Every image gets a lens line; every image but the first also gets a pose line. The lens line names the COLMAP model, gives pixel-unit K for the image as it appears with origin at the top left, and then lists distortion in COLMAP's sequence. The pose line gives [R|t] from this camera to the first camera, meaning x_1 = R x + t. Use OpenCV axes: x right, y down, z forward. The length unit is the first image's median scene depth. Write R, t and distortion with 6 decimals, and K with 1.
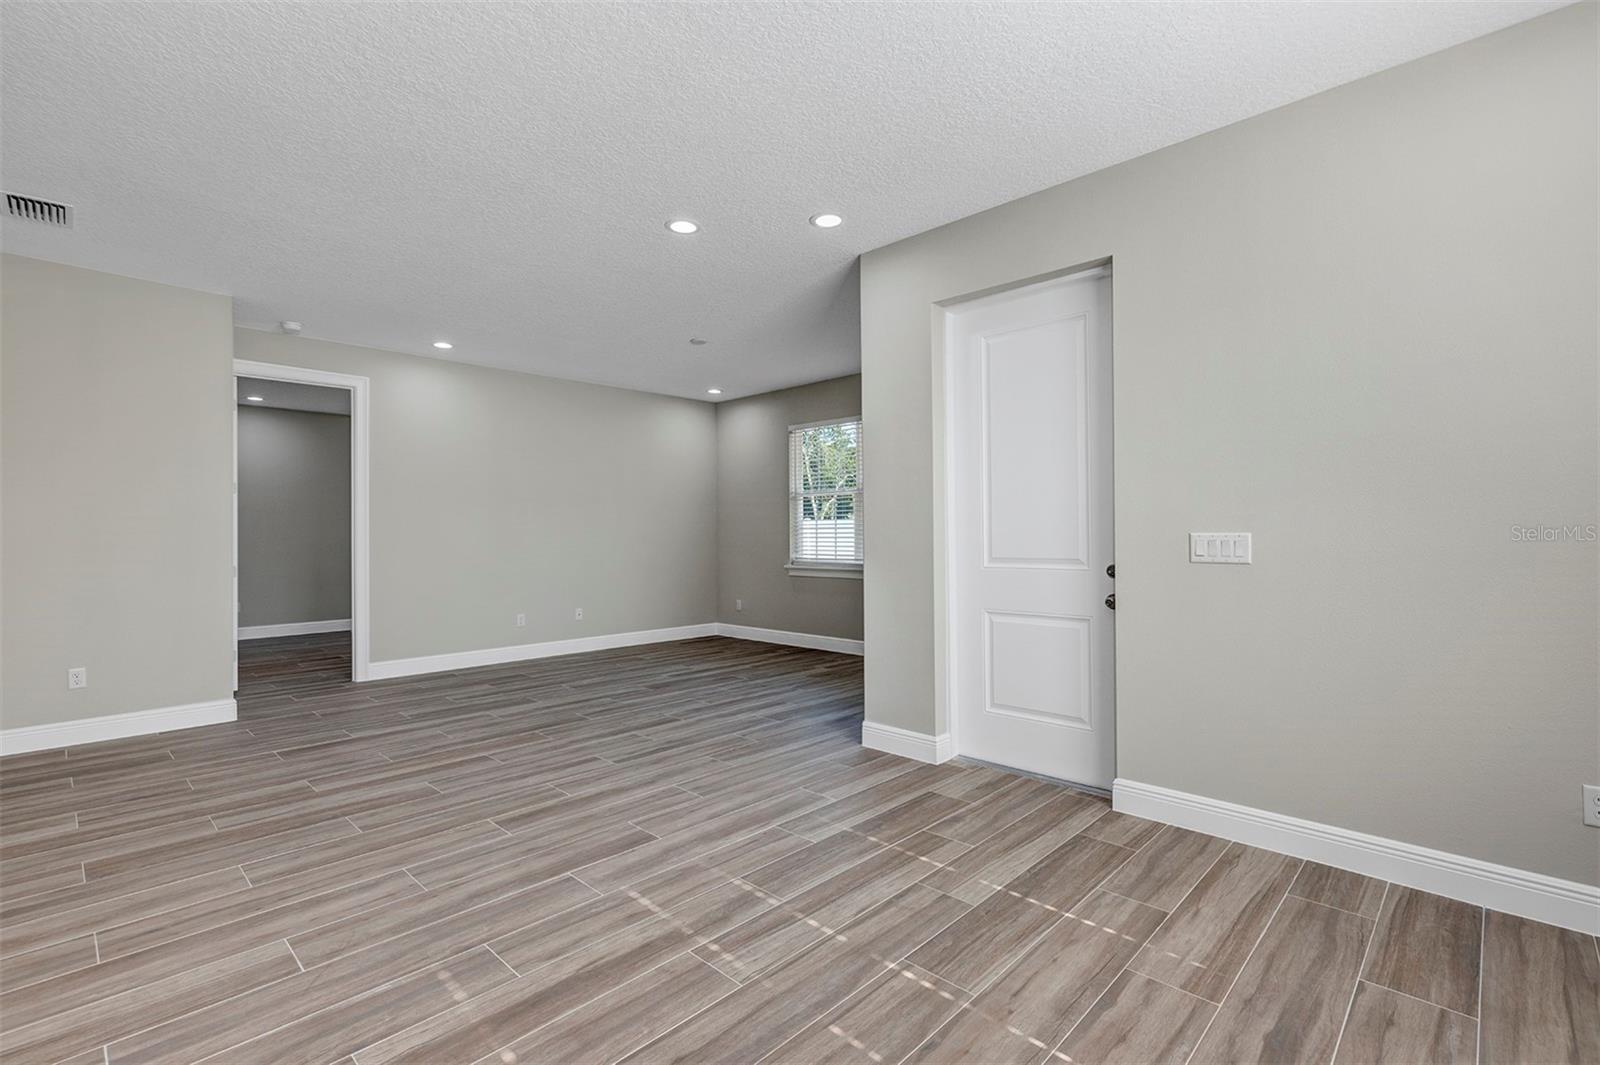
lens RADIAL K [[720.7, 0, 791.3], [0, 720.7, 528.2], [0, 0, 1]] dist [0.006595, 0.000058]
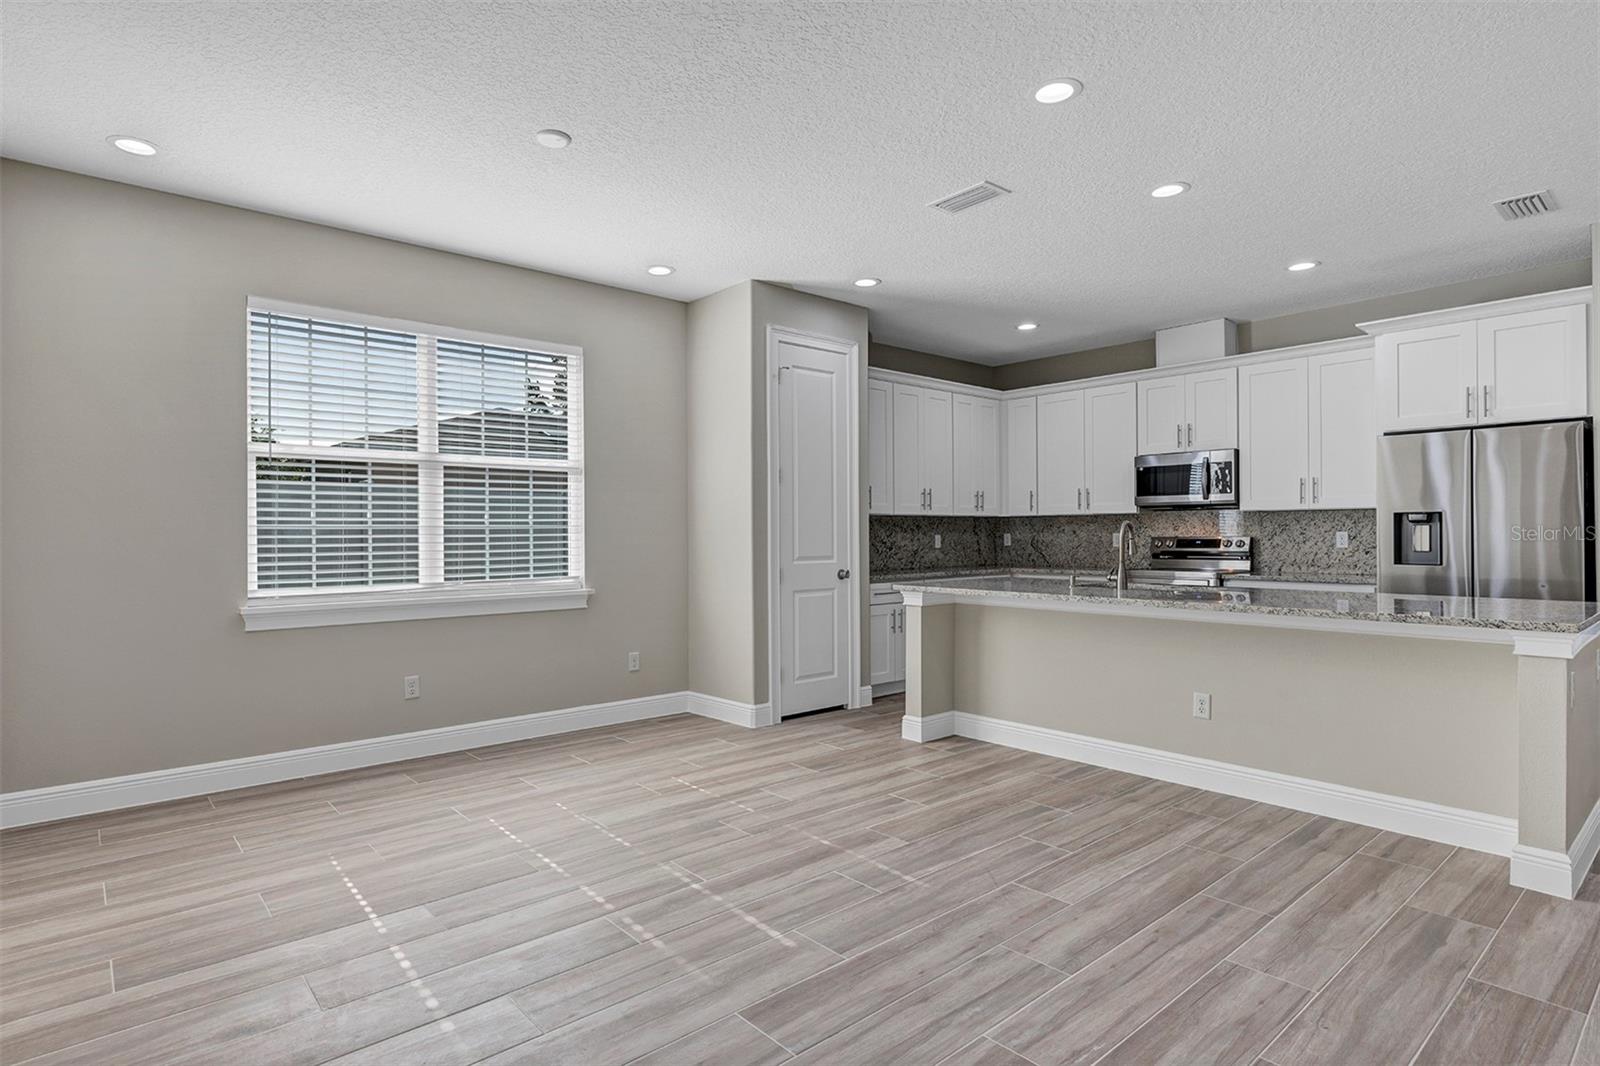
lens RADIAL K [[833.2, 0, 781.6], [0, 833.2, 532.0], [0, 0, 1]] dist [-0.001845, 0.001427]
pose [[-0.995653, 0.012582, 0.092289, -0.250554], [0.011873, 0.999896, -0.008222, 0.010301], [-0.092382, -0.007090, -0.995698, 1.473855]]
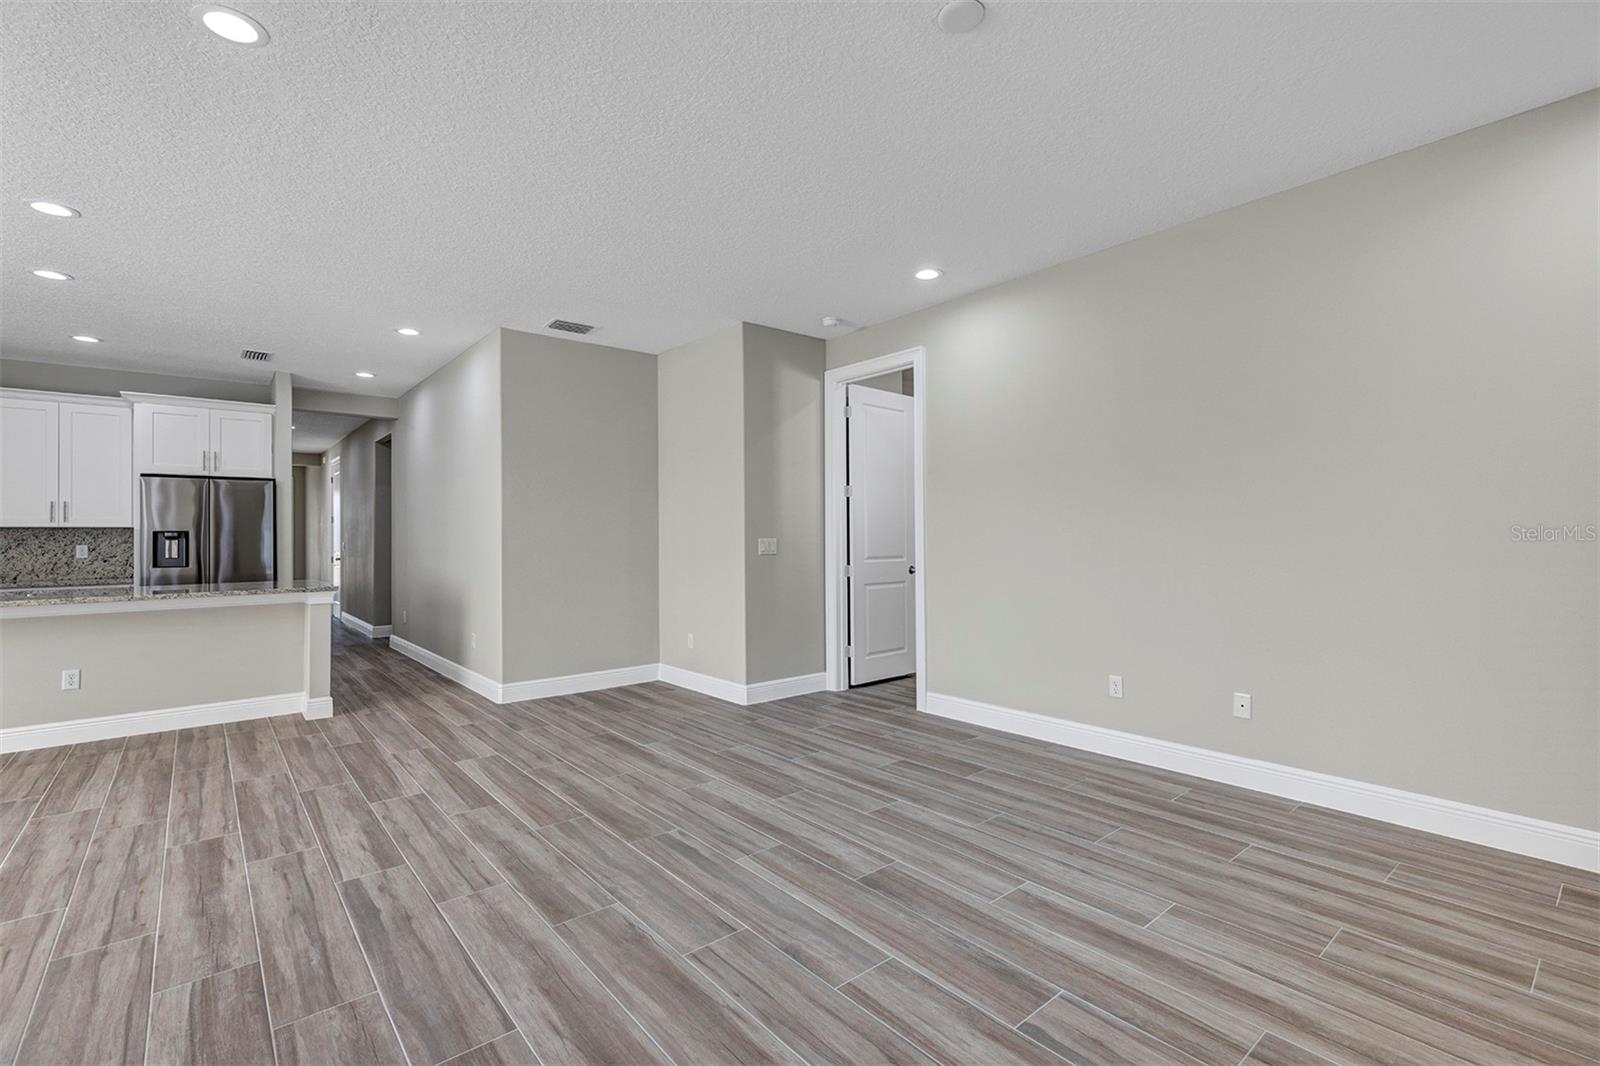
lens RADIAL K [[716.6, 0, 800.0], [0, 716.6, 533.0], [0, 0, 1]] dist [0.006528, -0.000318]
pose [[-0.099240, 0.002273, -0.995061, 0.436308], [0.016500, 0.999864, 0.000639, 0.007039], [0.994927, -0.016355, -0.099264, 1.699821]]
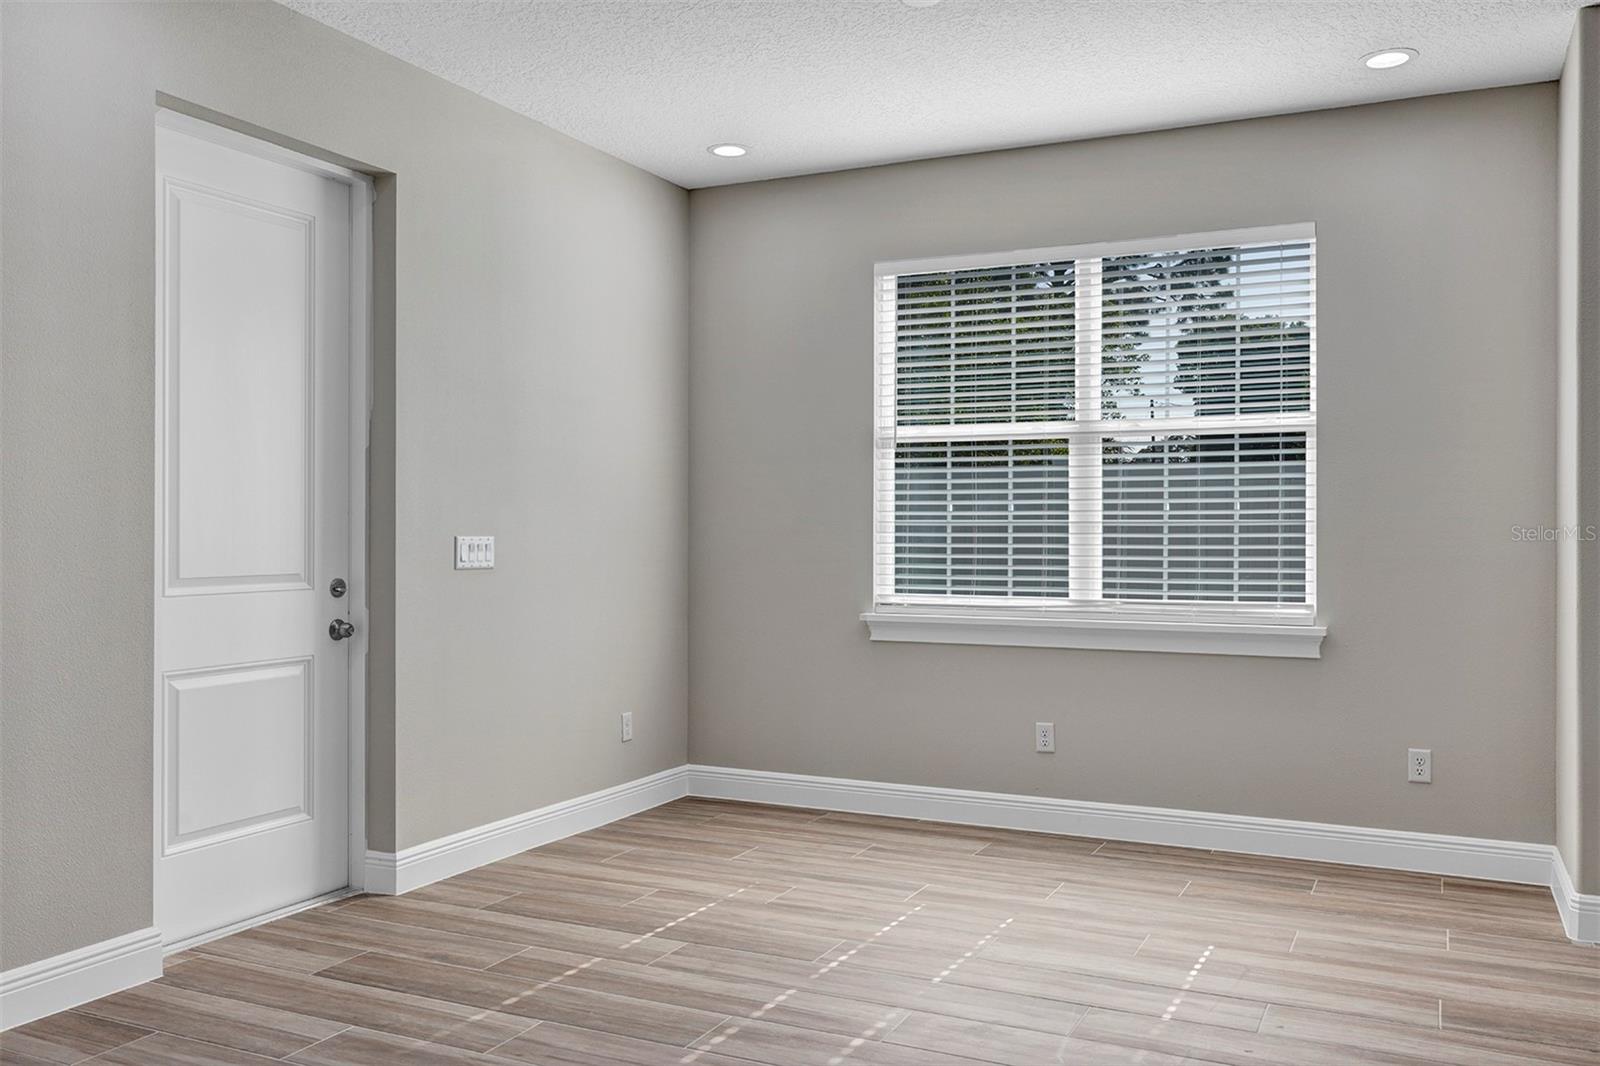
lens RADIAL K [[1314.8, 0, 795.6], [0, 1314.8, 534.8], [0, 0, 1]] dist [0.001151, 0.003013]
pose [[-0.310725, 0.006367, 0.950479, -0.951509], [-0.006544, 0.999940, -0.008837, 0.014538], [-0.950477, -0.008966, -0.310664, 0.966390]]
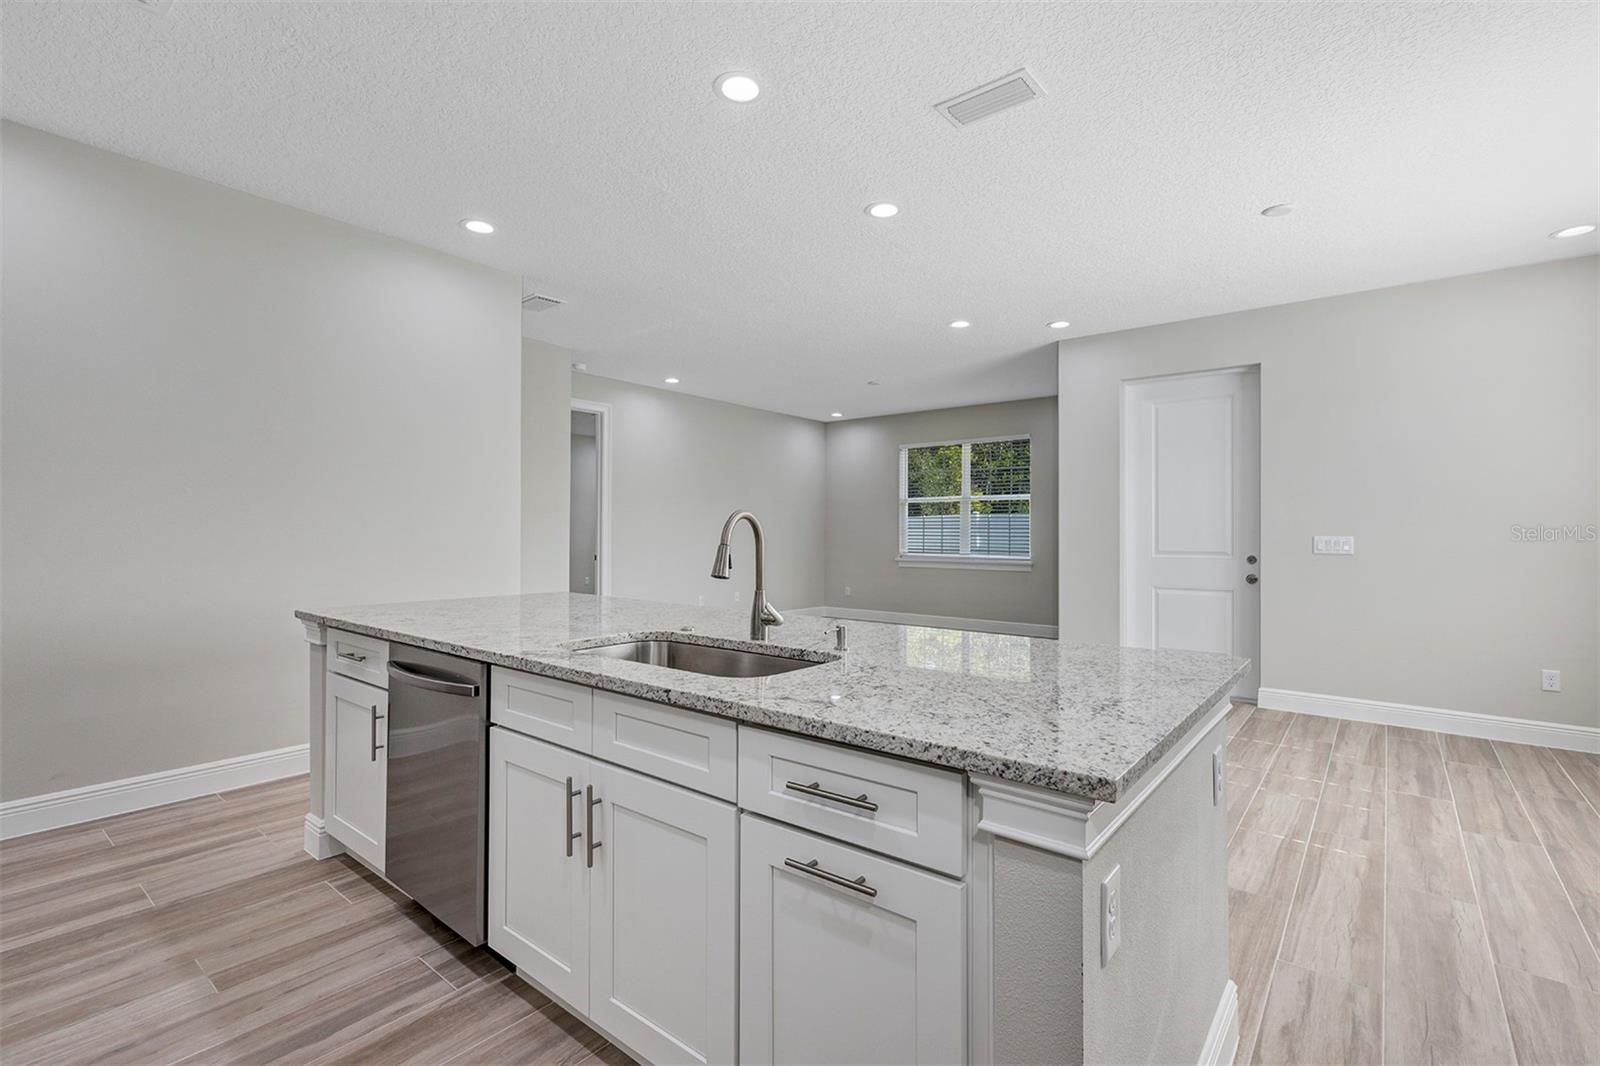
lens RADIAL K [[720.7, 0, 791.3], [0, 720.7, 528.7], [0, 0, 1]] dist [0.006595, 0.000058]
pose [[0.996240, 0.011678, 0.085842, -0.688947], [-0.011968, 0.999924, 0.002864, -0.001093], [-0.085802, -0.003880, 0.996305, -0.485098]]
